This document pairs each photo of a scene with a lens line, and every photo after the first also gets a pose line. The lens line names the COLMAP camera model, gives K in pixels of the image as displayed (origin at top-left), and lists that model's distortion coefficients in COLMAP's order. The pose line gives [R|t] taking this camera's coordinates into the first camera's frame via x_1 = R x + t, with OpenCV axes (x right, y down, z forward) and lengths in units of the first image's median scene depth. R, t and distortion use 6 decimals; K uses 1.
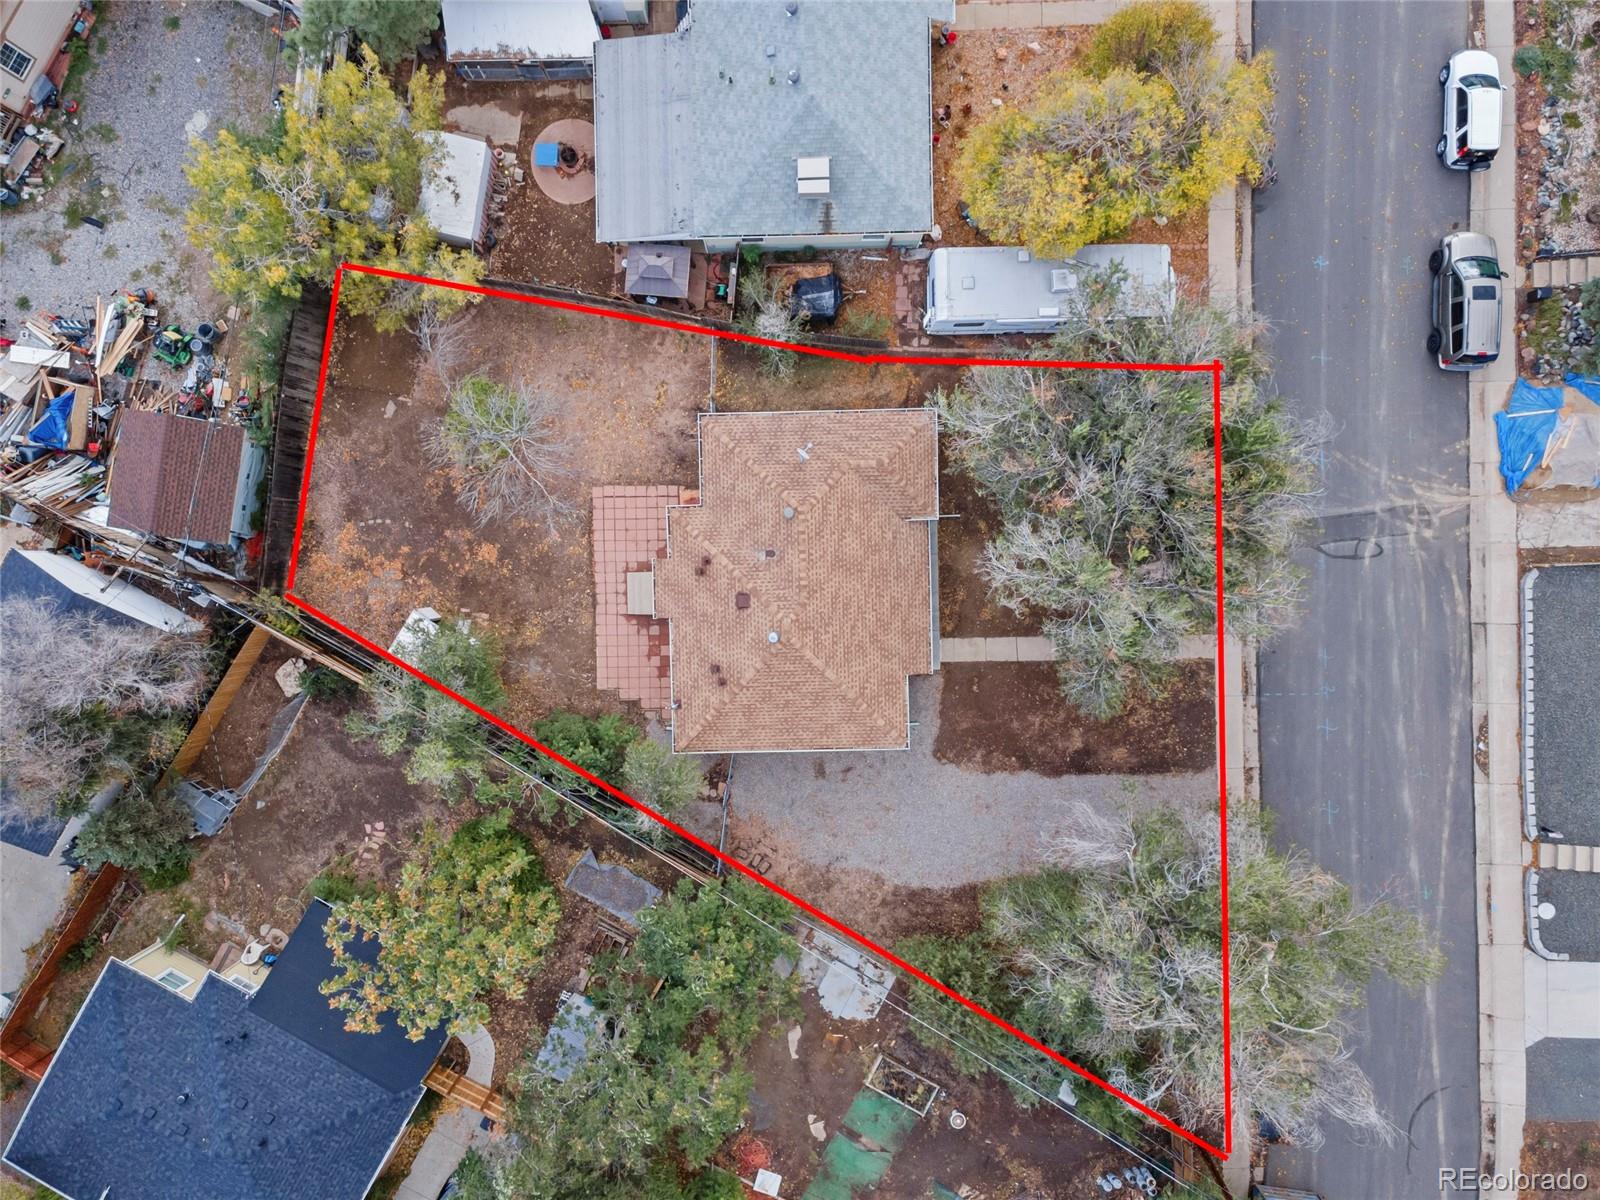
lens RADIAL K [[1158.2, 0, 796.6], [0, 1158.2, 603.0], [0, 0, 1]] dist [0.055001, 0.000356]
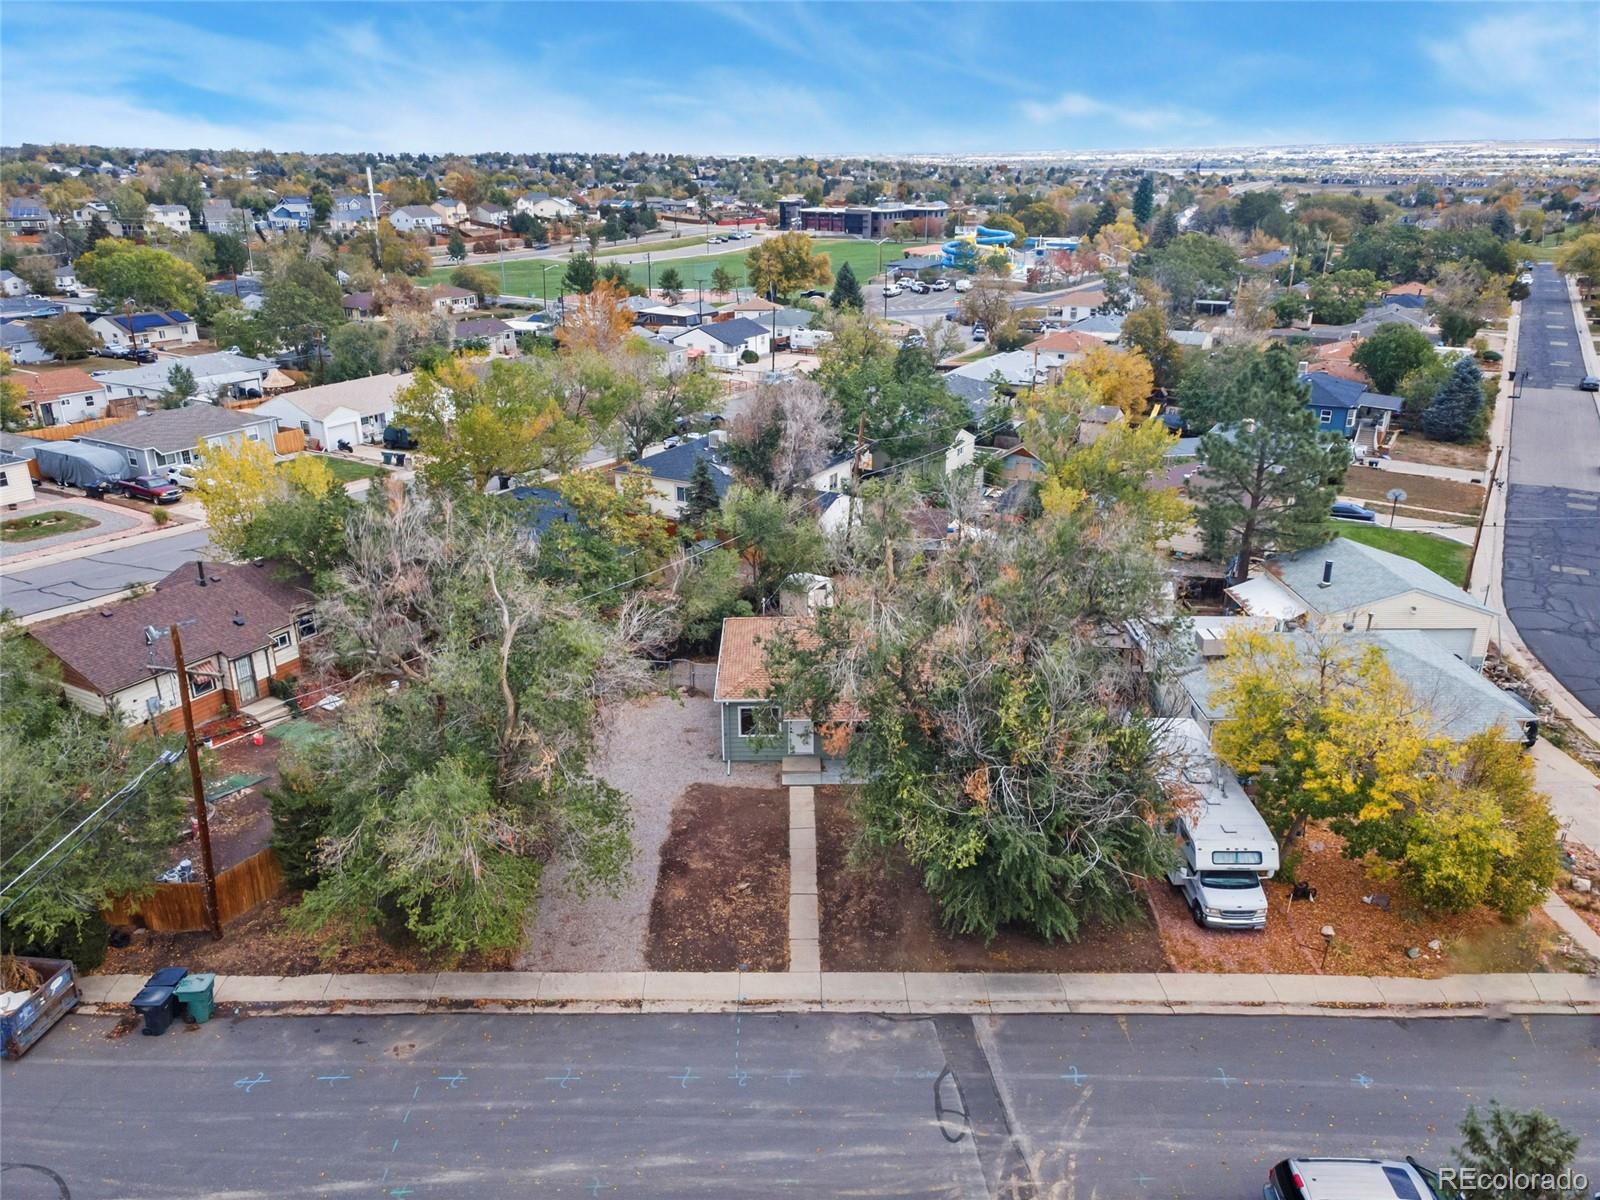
lens RADIAL K [[1178.6, 0, 793.7], [0, 1178.6, 597.1], [0, 0, 1]] dist [0.047170, 0.004092]
pose [[-0.011074, 0.361231, -0.932411, 0.999697], [-0.999853, -0.016222, 0.005591, 0.044131], [-0.013106, 0.932335, 0.361357, 0.486262]]
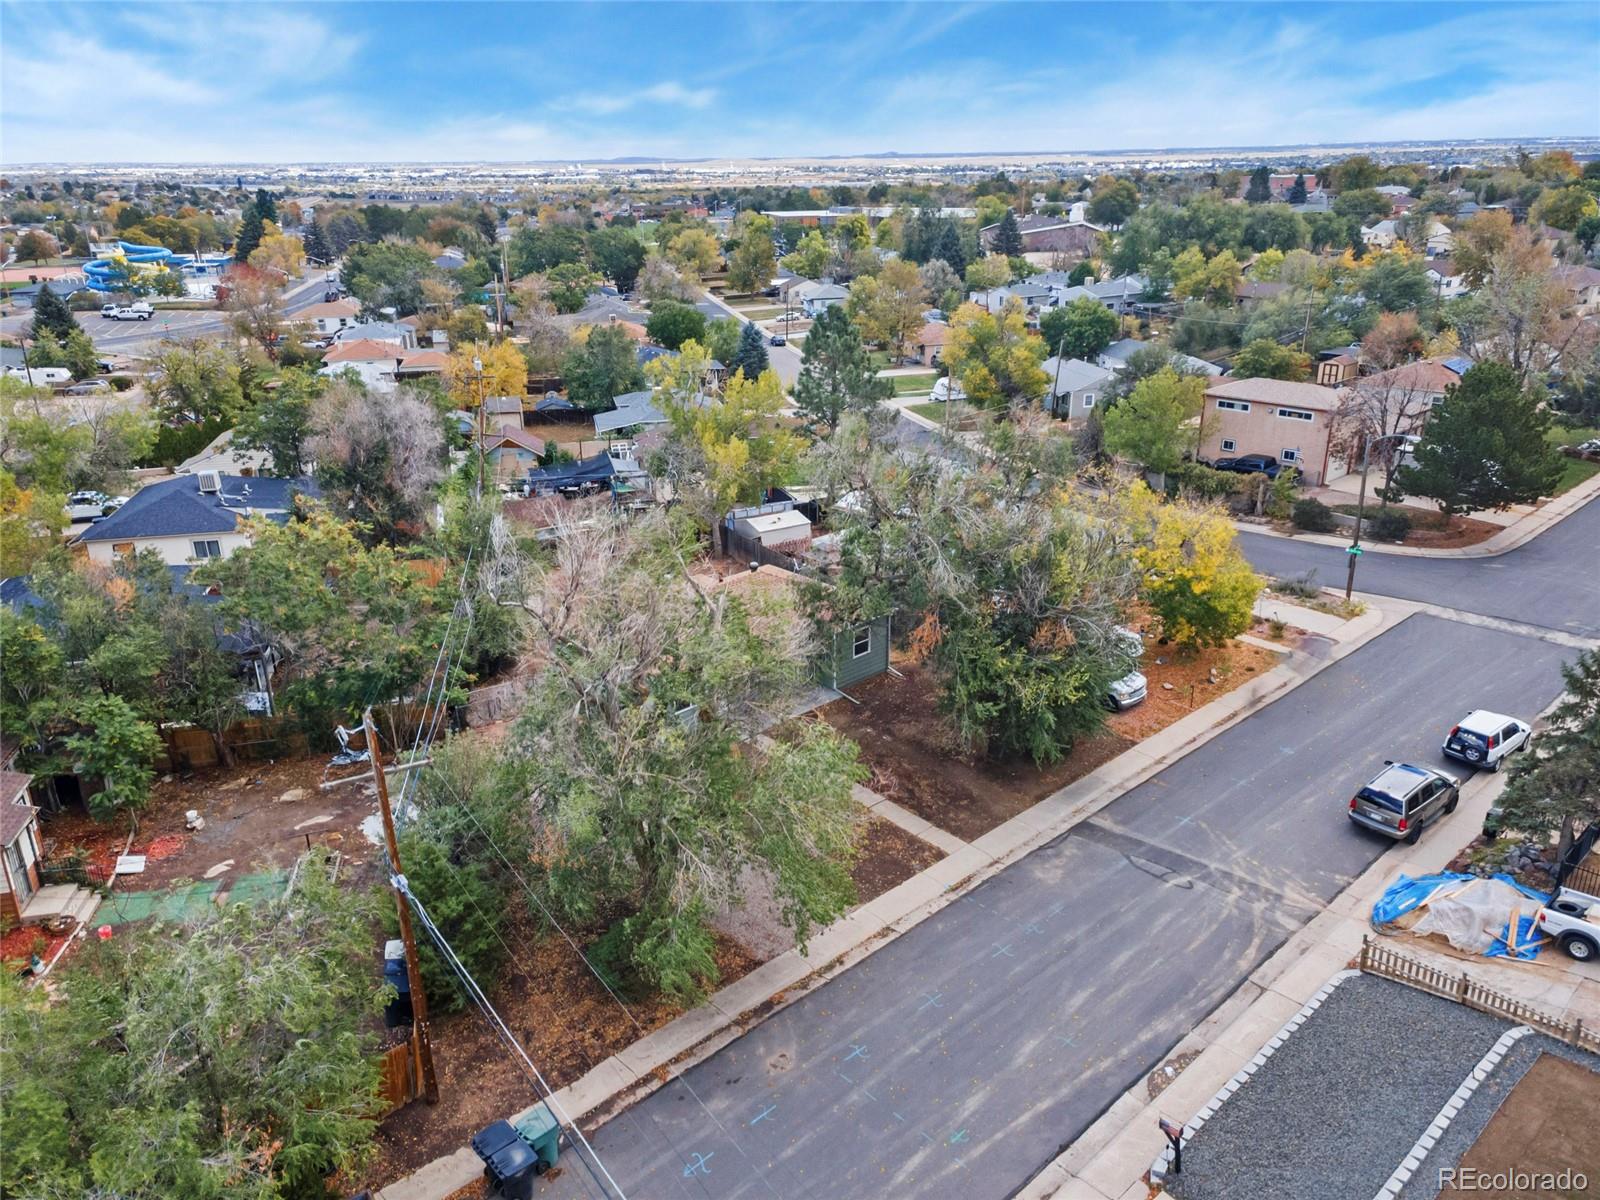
lens RADIAL K [[1158.2, 0, 796.6], [0, 1158.2, 603.0], [0, 0, 1]] dist [0.055001, 0.000356]
pose [[0.668648, 0.264162, -0.695074, 0.828283], [-0.743567, 0.232284, -0.627019, 0.626103], [-0.004180, 0.936089, 0.351738, 0.526798]]
